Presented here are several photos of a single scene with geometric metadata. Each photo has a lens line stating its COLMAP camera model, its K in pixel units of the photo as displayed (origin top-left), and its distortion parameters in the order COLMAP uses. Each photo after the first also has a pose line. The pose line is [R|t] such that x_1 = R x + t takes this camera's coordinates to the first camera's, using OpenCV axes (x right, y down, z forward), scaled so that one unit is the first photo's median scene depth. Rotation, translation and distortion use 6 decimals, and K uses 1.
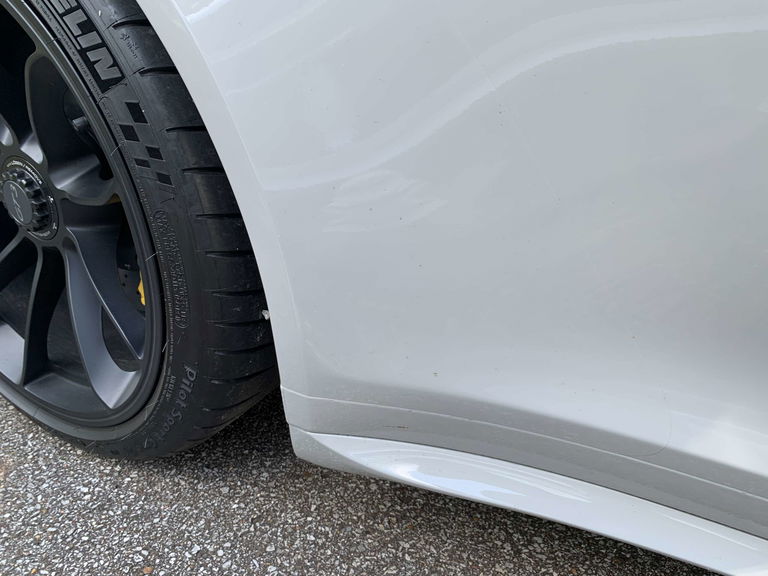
lens RADIAL K [[631.3, 0, 384.0], [0, 631.3, 288.0], [0, 0, 1]] dist [0.009451, 0.007072]
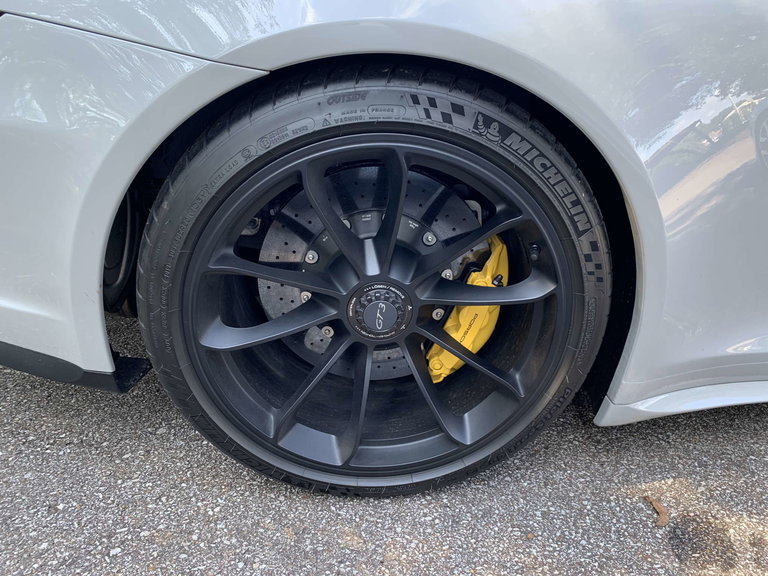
lens RADIAL K [[631.3, 0, 384.0], [0, 631.3, 288.0], [0, 0, 1]] dist [0.009451, 0.007072]
pose [[0.806156, -0.193209, 0.559270, -1.868113], [0.201321, 0.978358, 0.047796, -0.365475], [-0.556401, 0.074062, 0.827607, -0.118143]]
